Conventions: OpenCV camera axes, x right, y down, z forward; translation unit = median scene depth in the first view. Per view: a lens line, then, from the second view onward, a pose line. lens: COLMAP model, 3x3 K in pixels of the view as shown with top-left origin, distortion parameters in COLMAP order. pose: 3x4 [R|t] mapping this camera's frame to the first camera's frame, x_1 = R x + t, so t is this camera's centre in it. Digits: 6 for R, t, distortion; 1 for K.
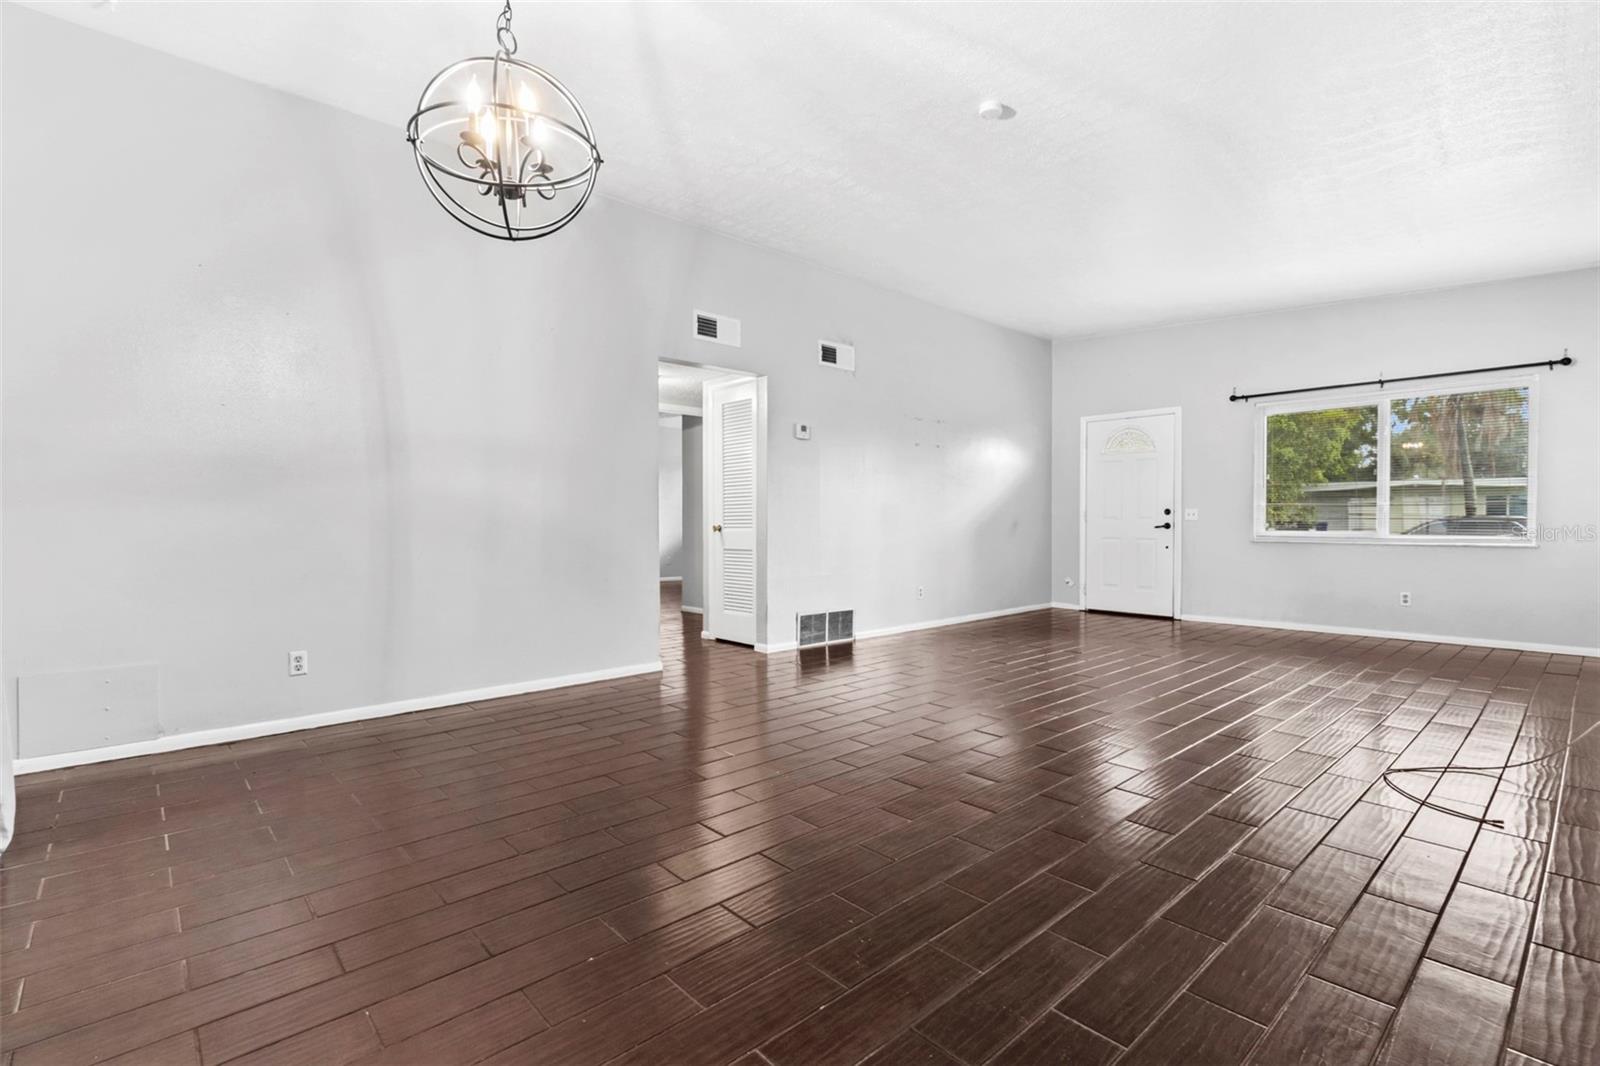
lens RADIAL K [[739.5, 0, 798.8], [0, 739.5, 536.8], [0, 0, 1]] dist [0.004313, 0.000846]
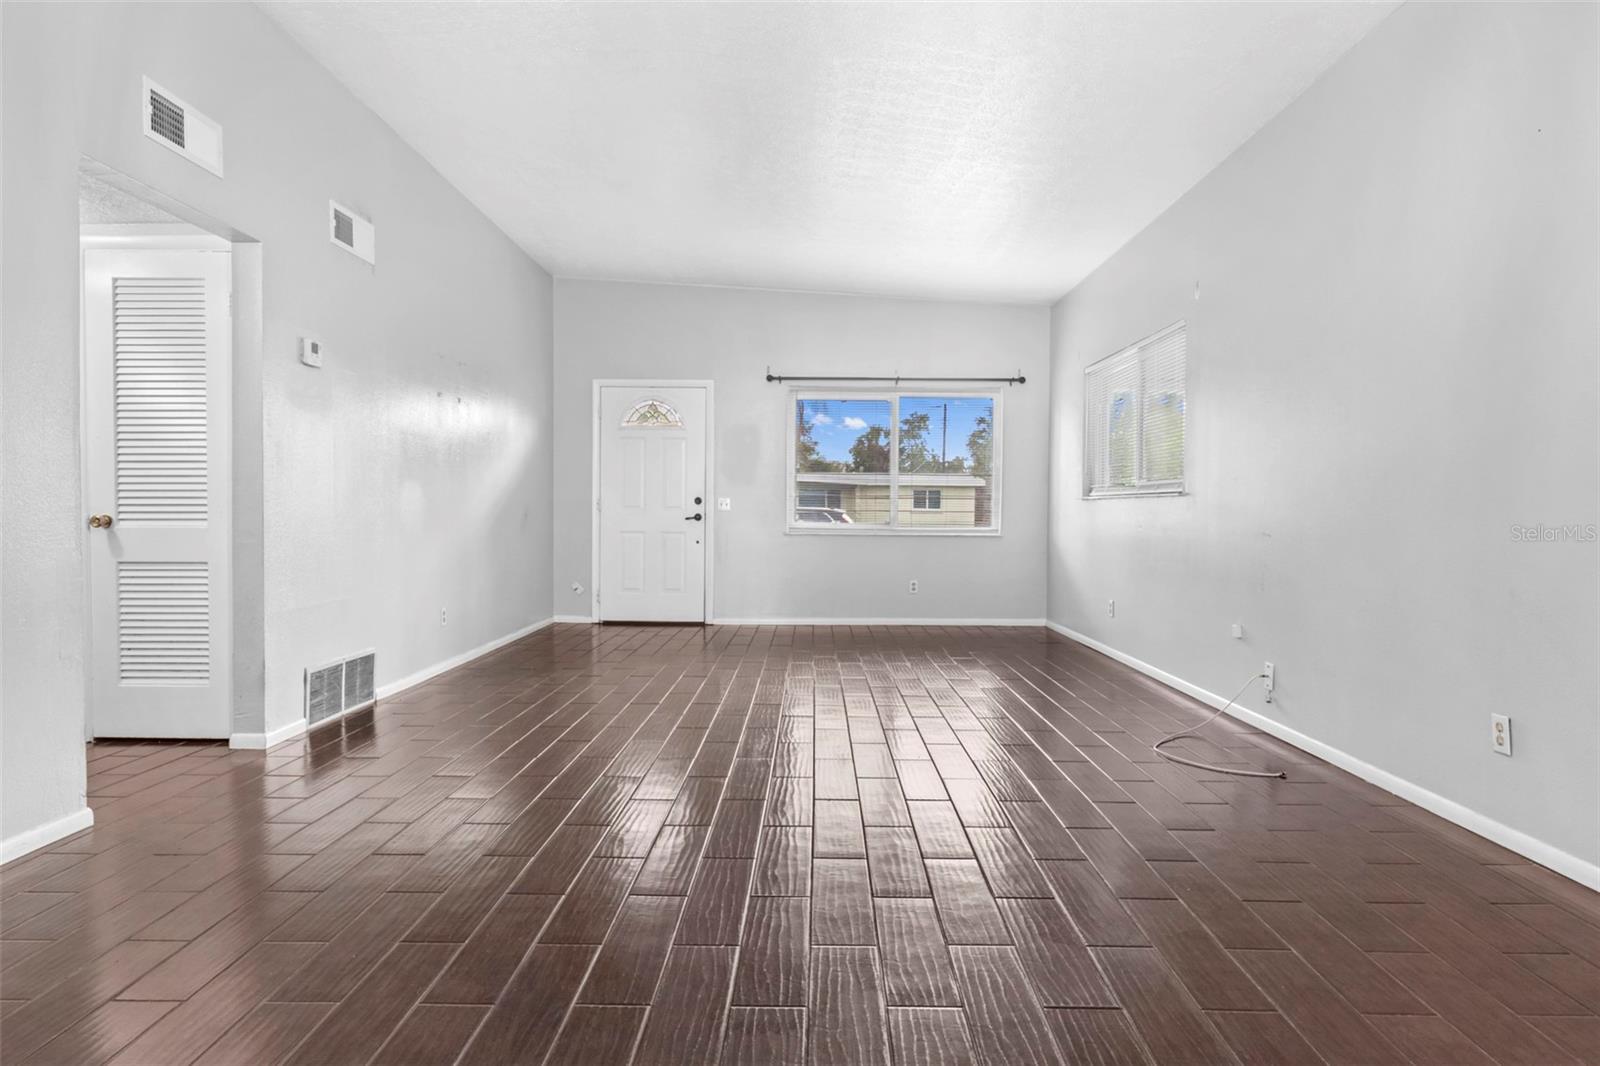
lens RADIAL K [[915.0, 0, 803.8], [0, 915.0, 532.6], [0, 0, 1]] dist [-0.004661, -0.000083]
pose [[0.679832, -0.011111, 0.733284, -0.241679], [0.008459, 0.999938, 0.007309, -0.004156], [-0.733319, 0.001233, 0.679884, 0.222111]]
